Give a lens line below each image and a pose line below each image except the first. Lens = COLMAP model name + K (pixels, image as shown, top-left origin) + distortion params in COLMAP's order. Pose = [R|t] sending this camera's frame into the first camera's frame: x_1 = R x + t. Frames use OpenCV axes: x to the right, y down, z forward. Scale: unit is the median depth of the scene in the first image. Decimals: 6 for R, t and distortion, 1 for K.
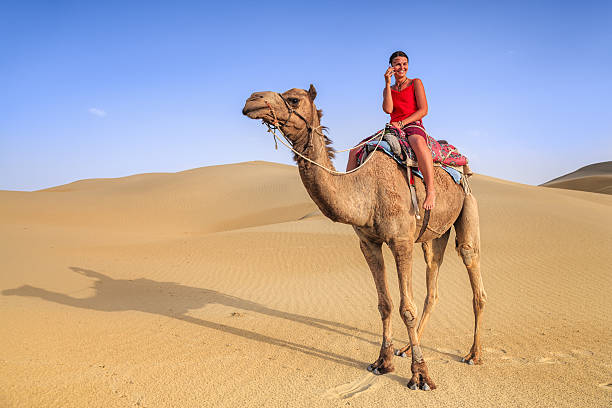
lens RADIAL K [[403.8, 0, 302.0], [0, 403.8, 222.7], [0, 0, 1]] dist [0.003245, -0.002466]
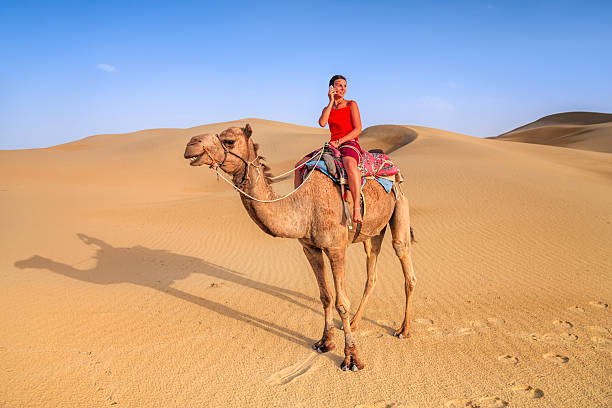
lens RADIAL K [[358.6, 0, 306.0], [0, 358.6, 204.0], [0, 0, 1]] dist [-0.002715, -0.001258]
pose [[0.999663, -0.019116, 0.017550, 0.133873], [0.016951, 0.993090, 0.116124, -0.189736], [-0.019649, -0.115787, 0.993080, -0.013421]]
